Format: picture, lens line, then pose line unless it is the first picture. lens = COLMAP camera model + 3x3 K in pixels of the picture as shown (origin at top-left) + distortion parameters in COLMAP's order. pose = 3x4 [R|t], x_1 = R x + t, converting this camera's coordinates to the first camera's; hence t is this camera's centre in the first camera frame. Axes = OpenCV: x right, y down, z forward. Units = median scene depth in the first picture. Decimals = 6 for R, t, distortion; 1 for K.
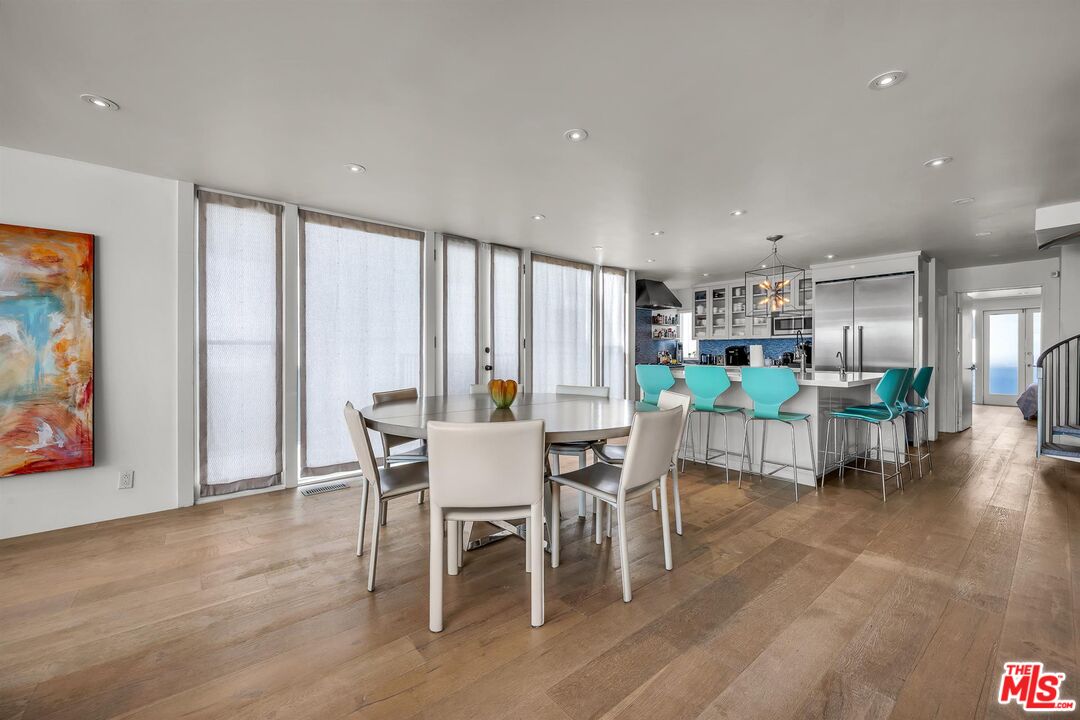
lens RADIAL K [[437.3, 0, 540.0], [0, 437.3, 360.0], [0, 0, 1]] dist [0.000939, 0.000231]
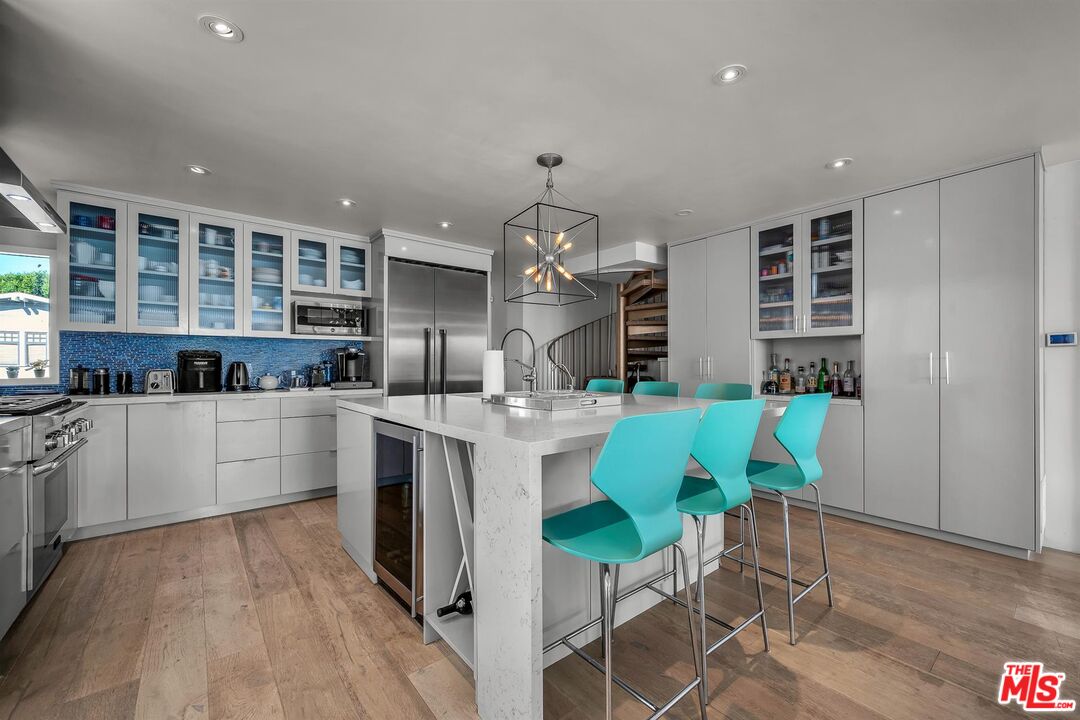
lens RADIAL K [[437.3, 0, 540.0], [0, 437.3, 360.0], [0, 0, 1]] dist [0.000939, 0.000231]
pose [[0.003496, 0.001539, 0.999993, -0.021131], [0.014486, 0.999894, -0.001589, -0.016759], [-0.999889, 0.014492, 0.003474, 0.692736]]
